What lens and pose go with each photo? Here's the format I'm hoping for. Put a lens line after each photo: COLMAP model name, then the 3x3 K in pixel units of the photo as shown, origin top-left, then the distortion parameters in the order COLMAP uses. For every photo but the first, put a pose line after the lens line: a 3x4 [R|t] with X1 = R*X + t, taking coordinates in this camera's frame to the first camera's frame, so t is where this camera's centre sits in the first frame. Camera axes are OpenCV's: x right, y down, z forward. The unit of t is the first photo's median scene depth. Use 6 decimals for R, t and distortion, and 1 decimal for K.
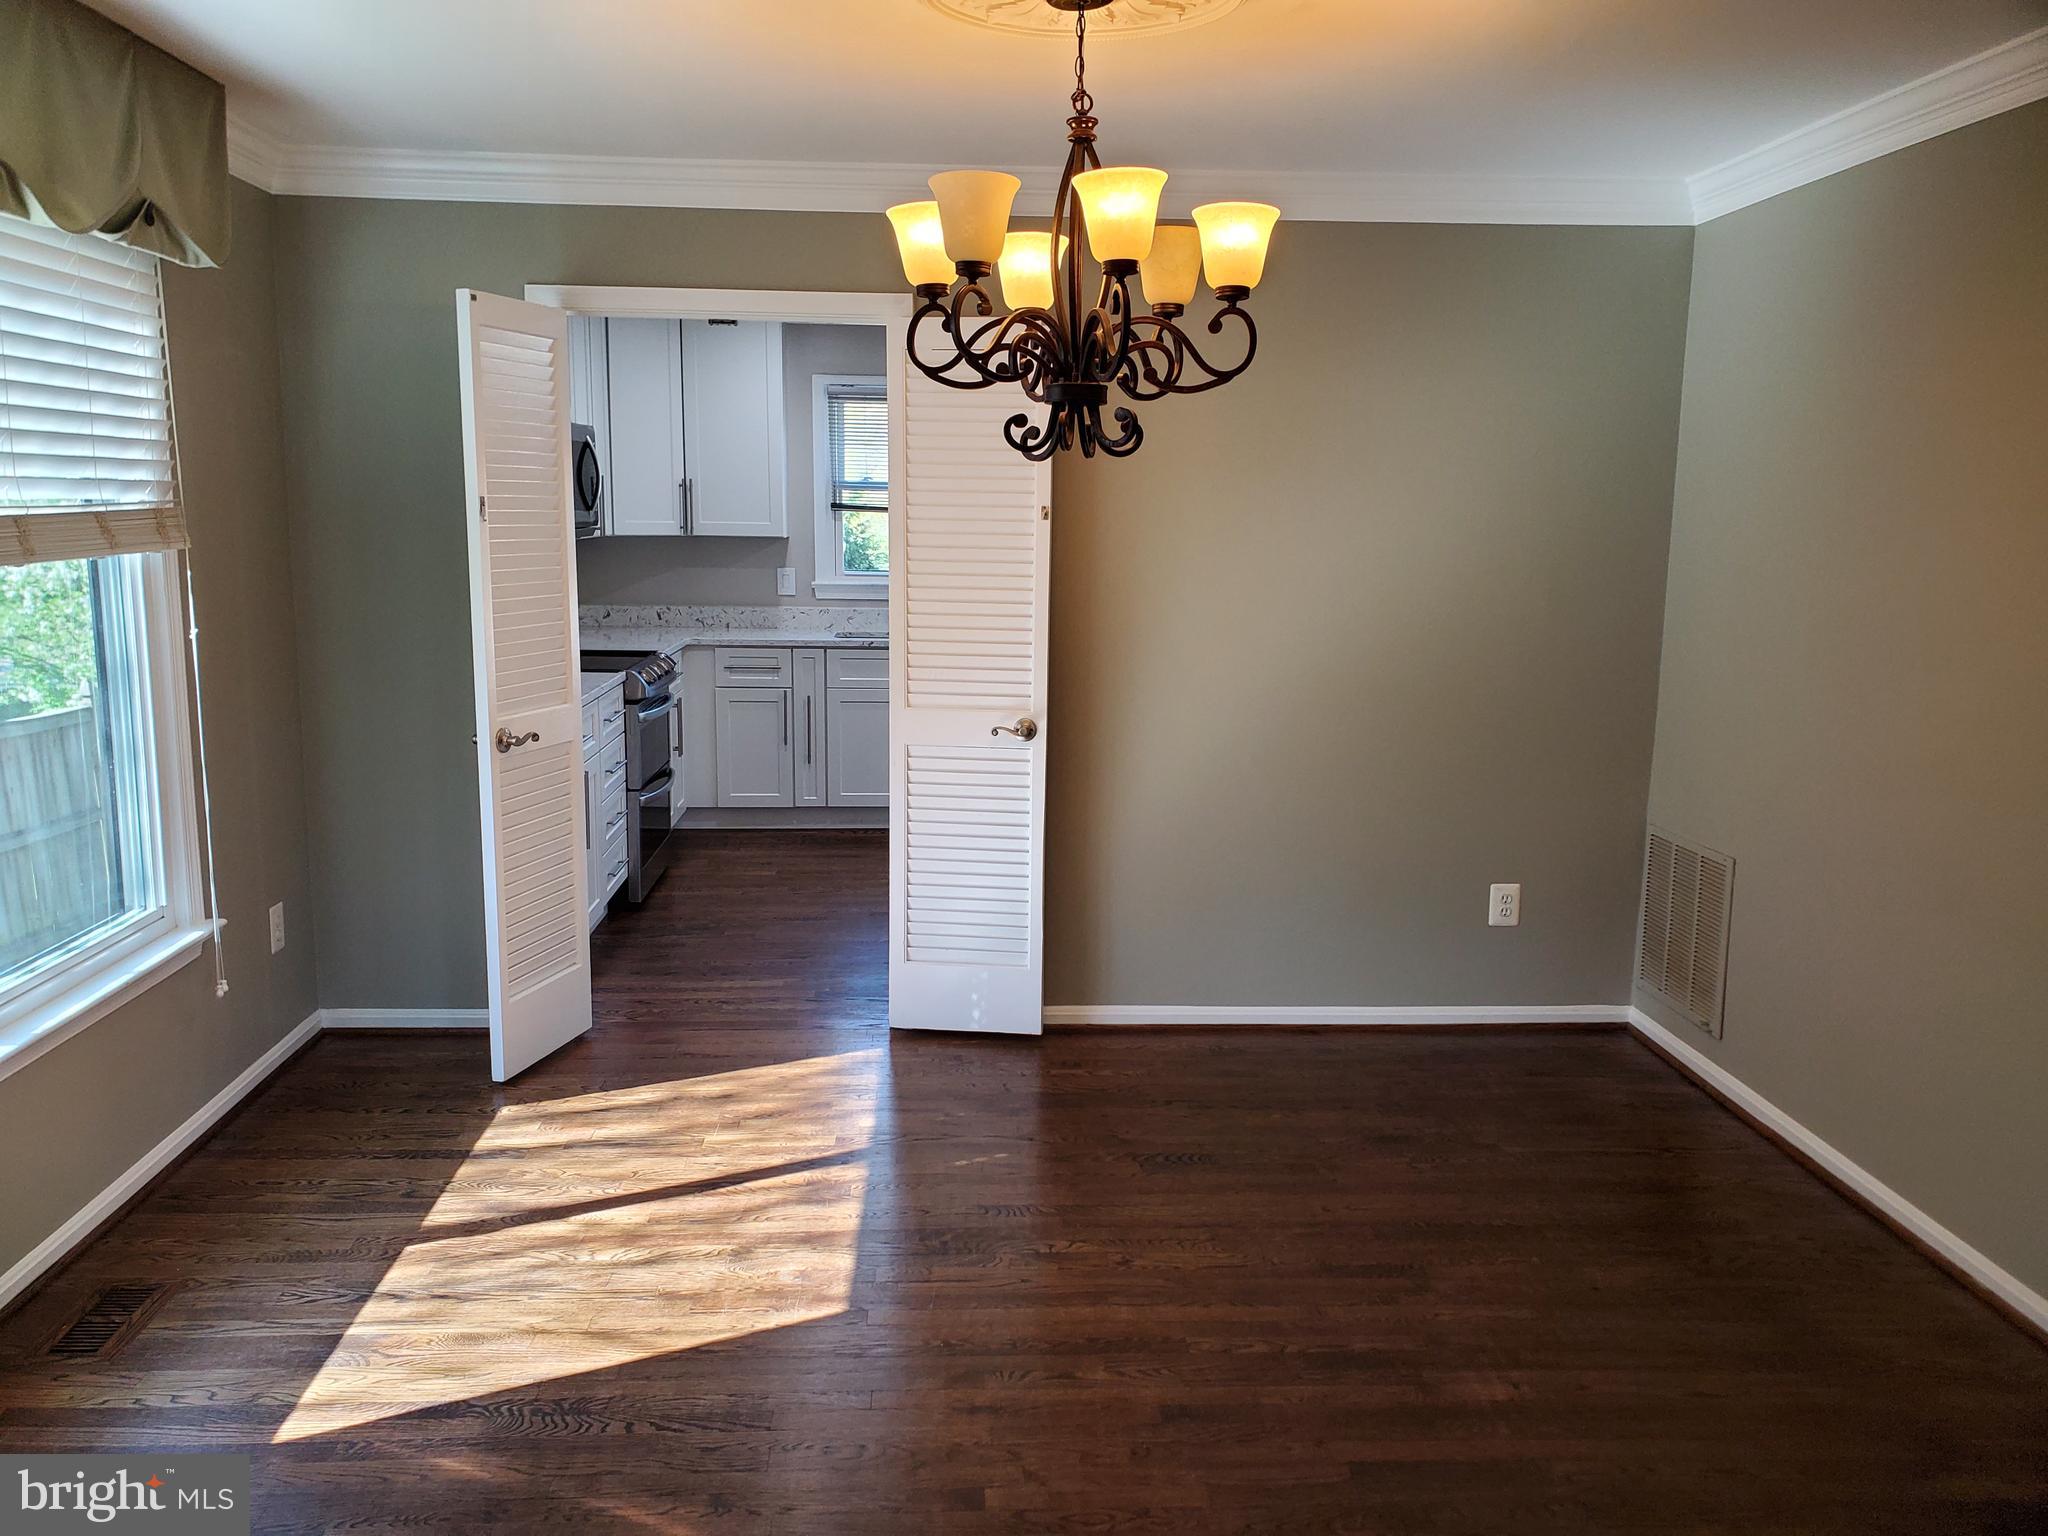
lens RADIAL K [[1636.3, 0, 1027.6], [0, 1636.3, 772.9], [0, 0, 1]] dist [0.034721, -0.014505]
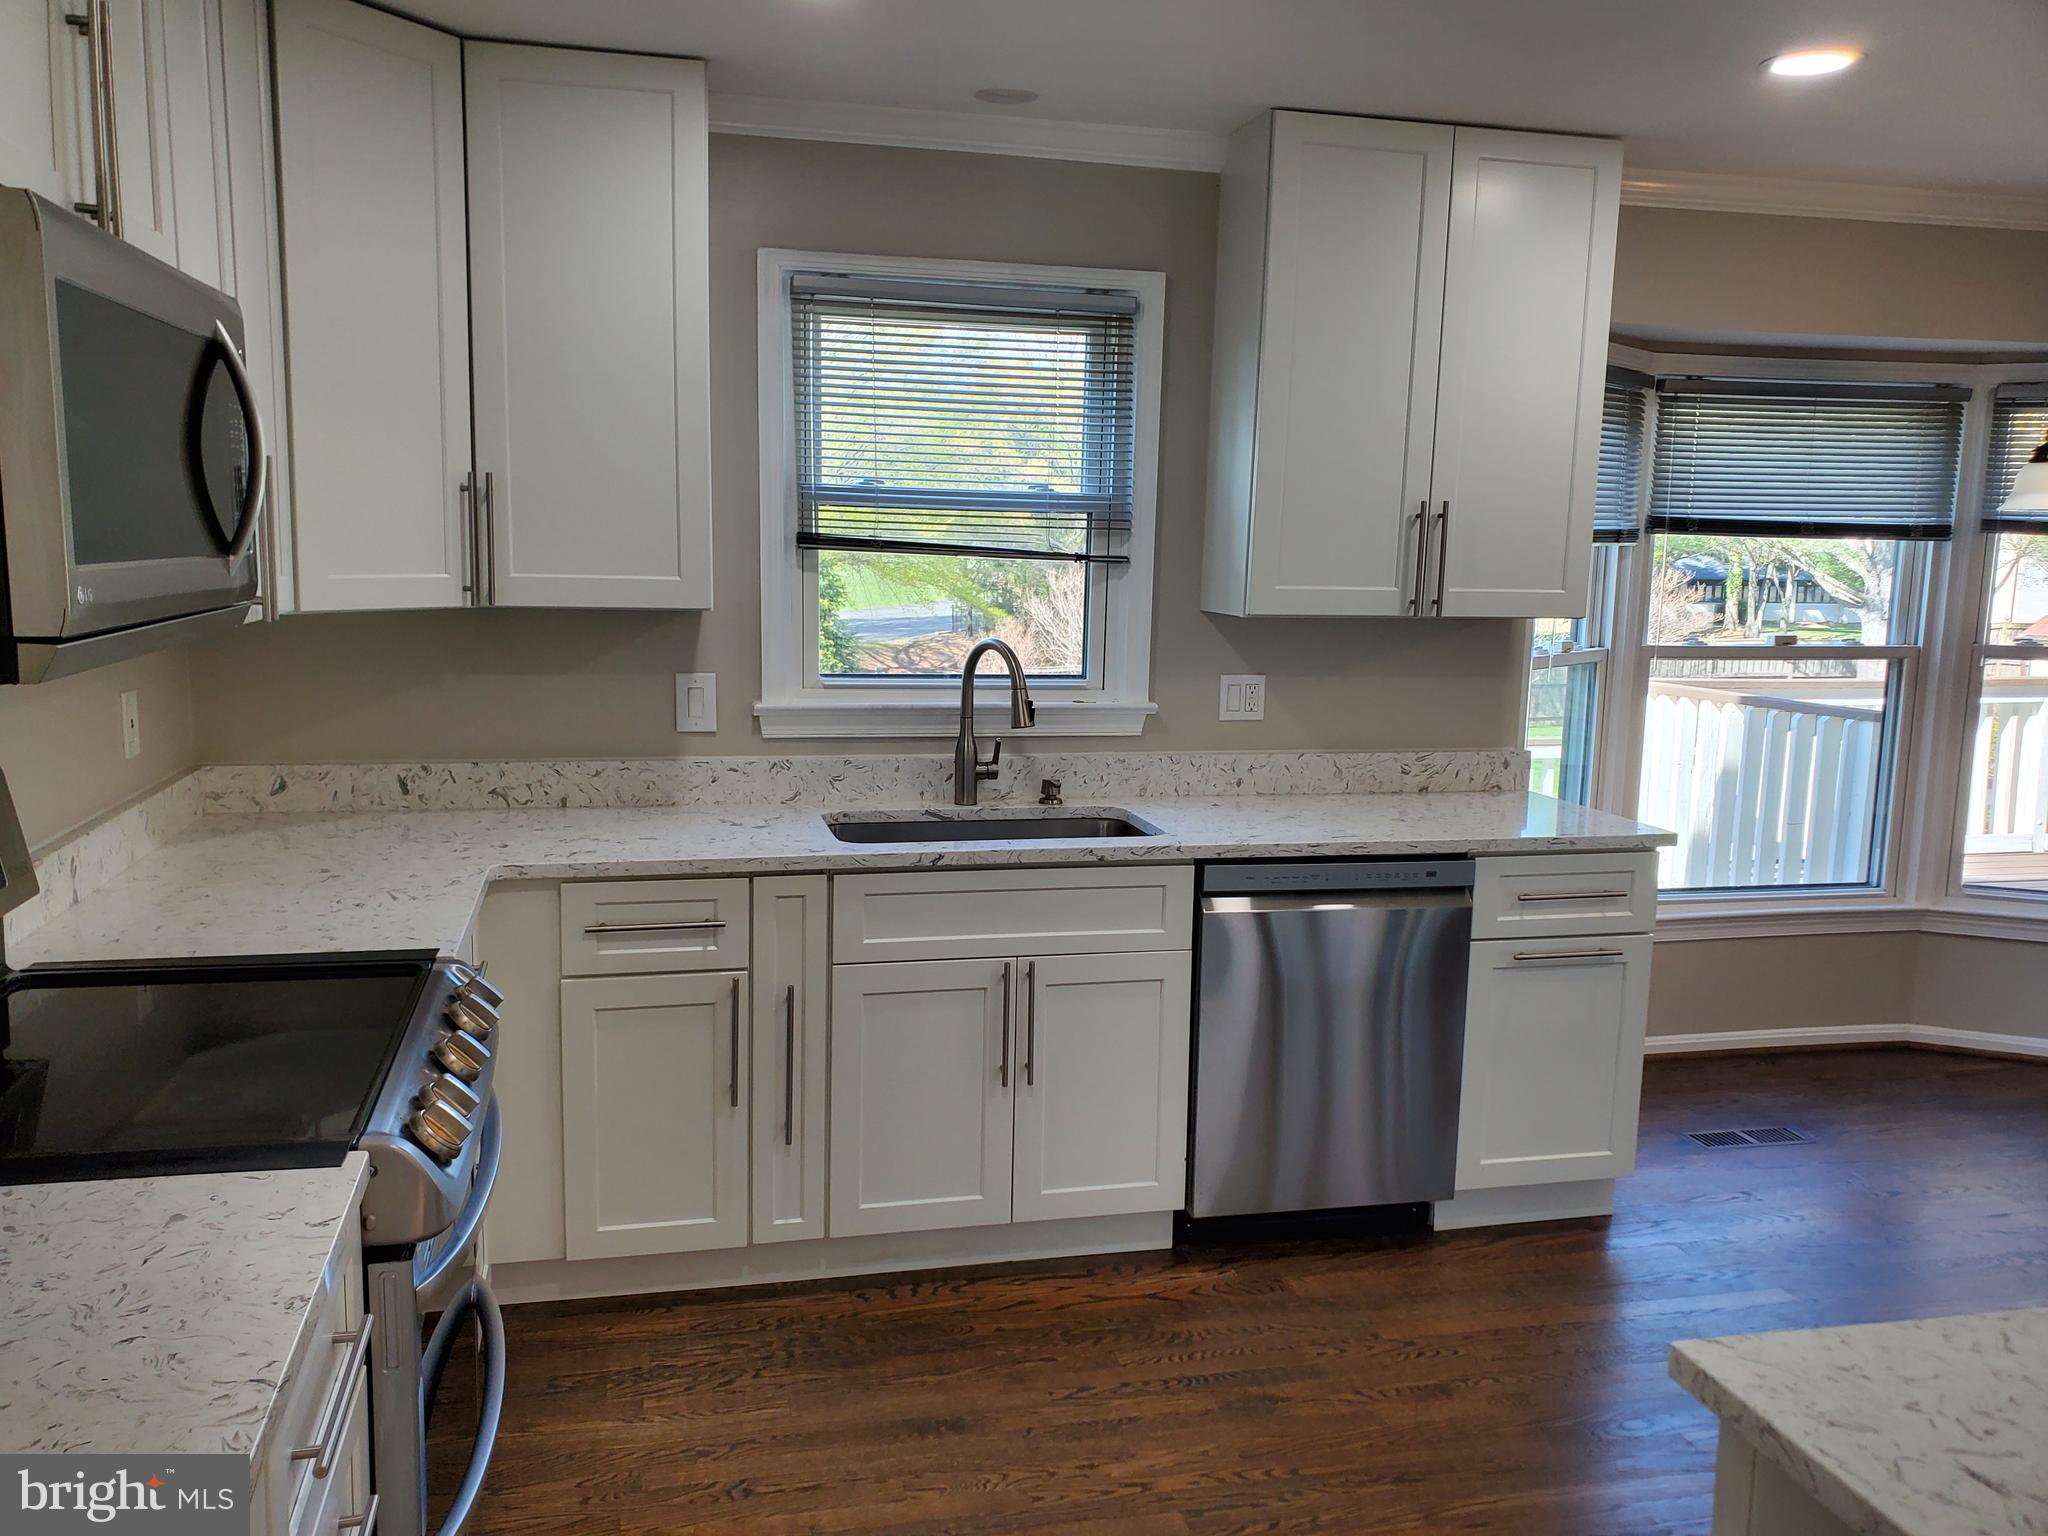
lens RADIAL K [[1636.3, 0, 993.0], [0, 1636.3, 771.0], [0, 0, 1]] dist [0.034721, -0.014505]
pose [[0.985684, -0.018763, 0.167555, -0.145403], [0.021987, 0.999607, -0.017408, -0.090208], [-0.167162, 0.020843, 0.985709, 0.548644]]
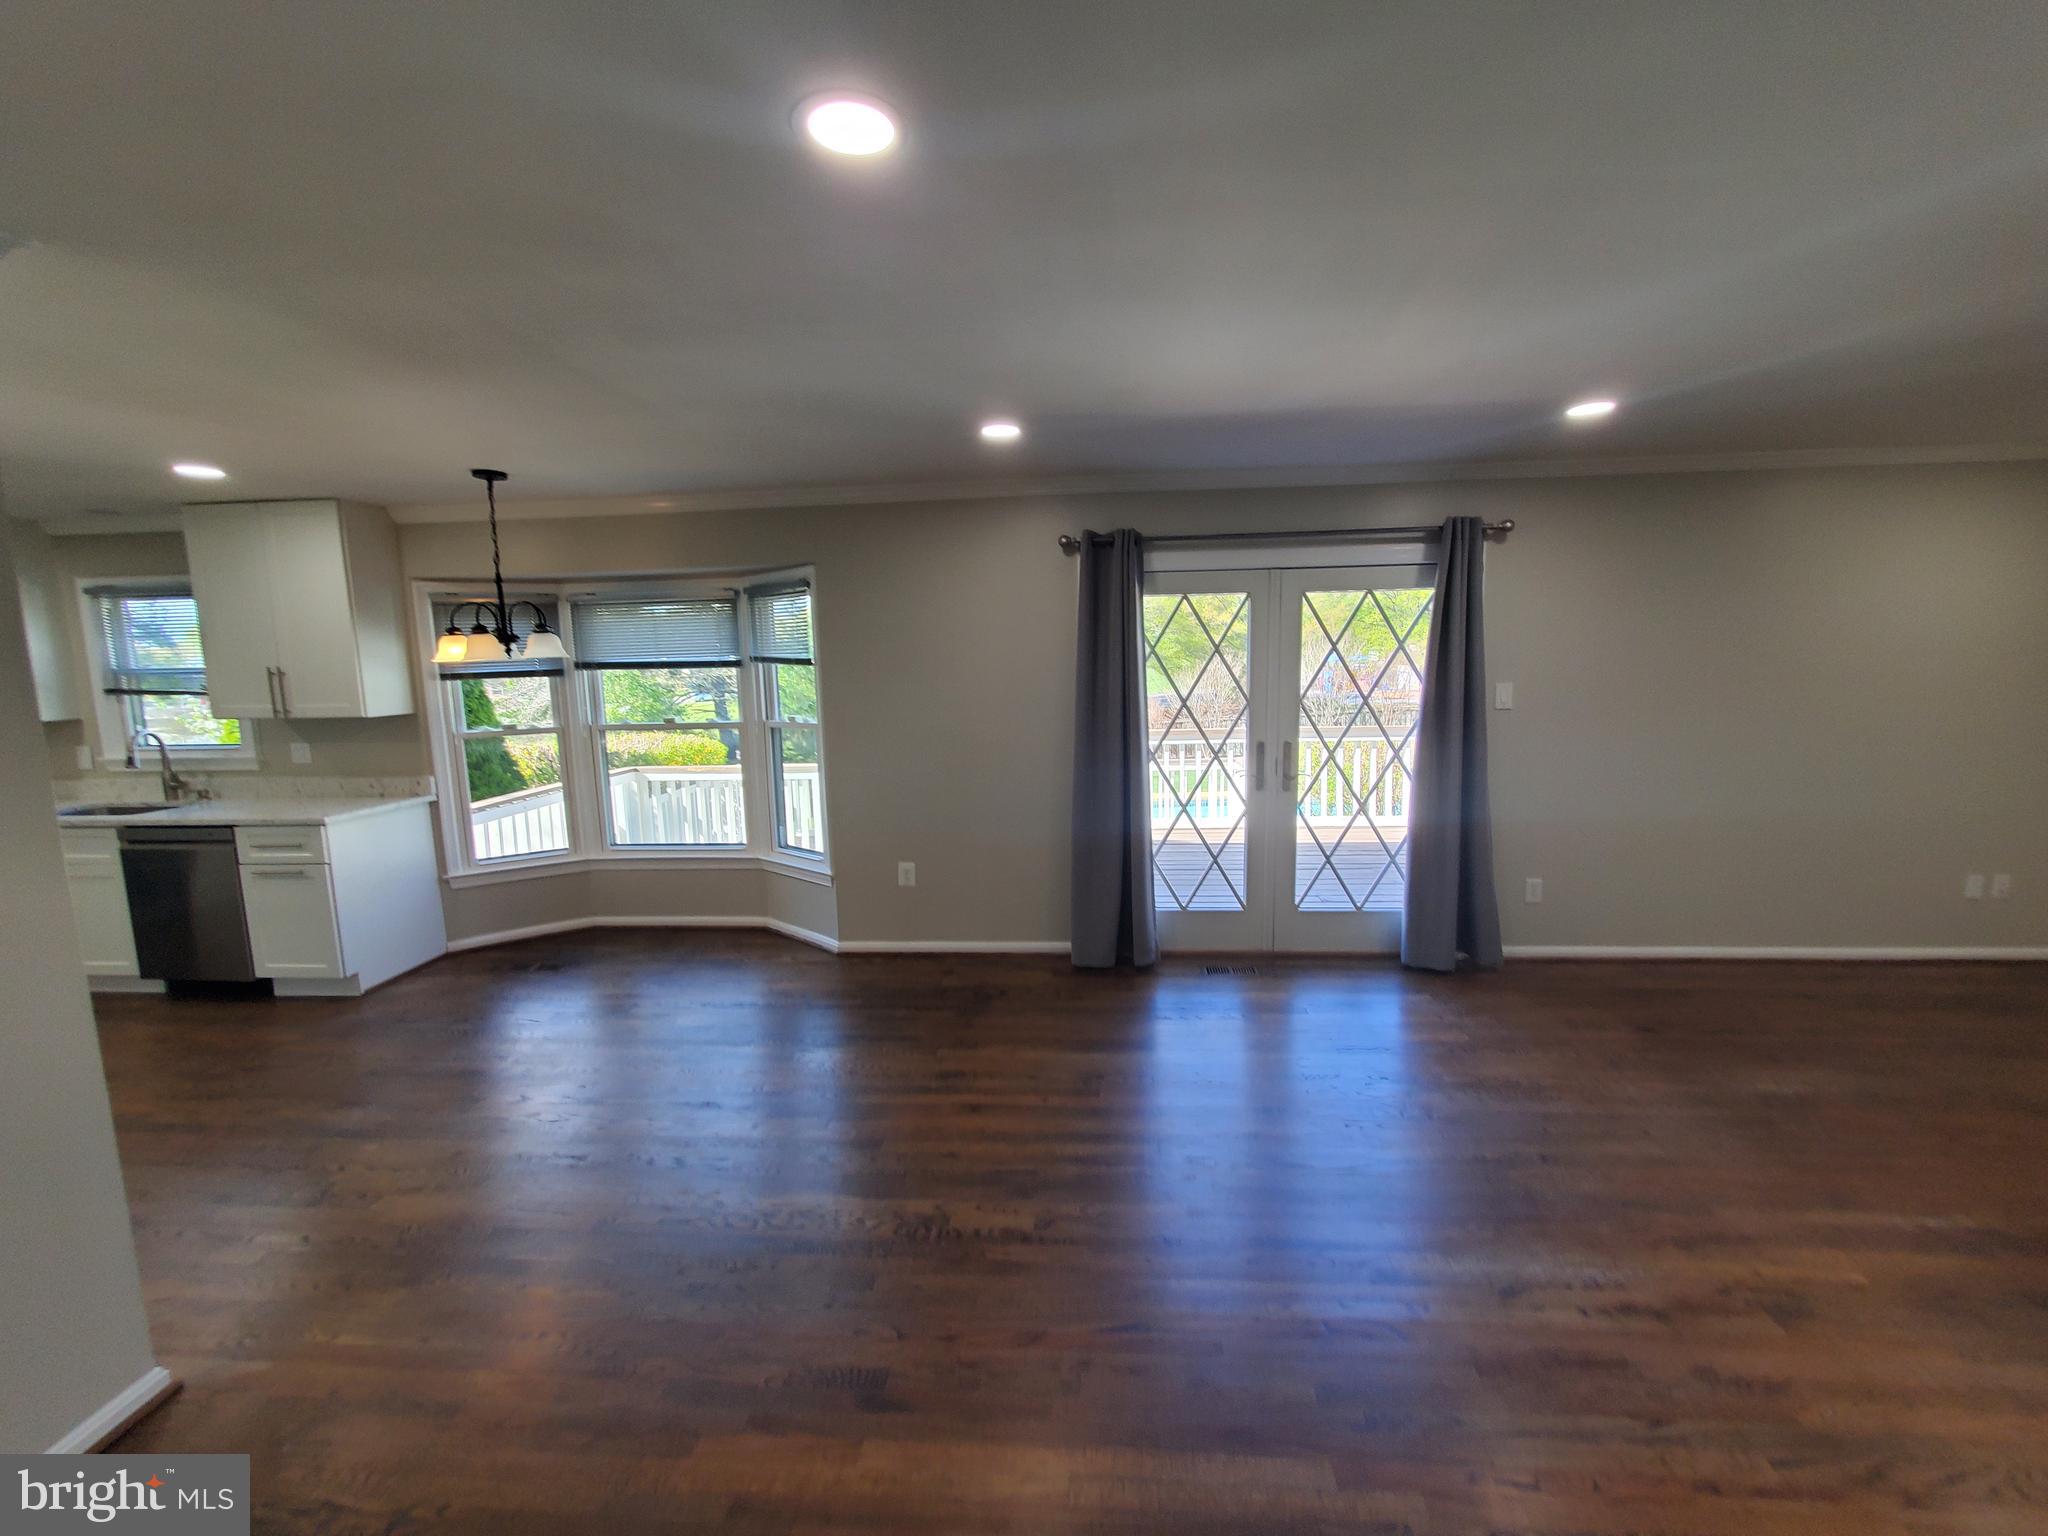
lens RADIAL K [[830.8, 0, 1025.3], [0, 830.8, 757.9], [0, 0, 1]] dist [0.003601, -0.000084]
pose [[0.989212, -0.017722, -0.145418, 0.593686], [0.012014, 0.999126, -0.040038, -0.087662], [0.146001, 0.037859, 0.988560, 0.533359]]
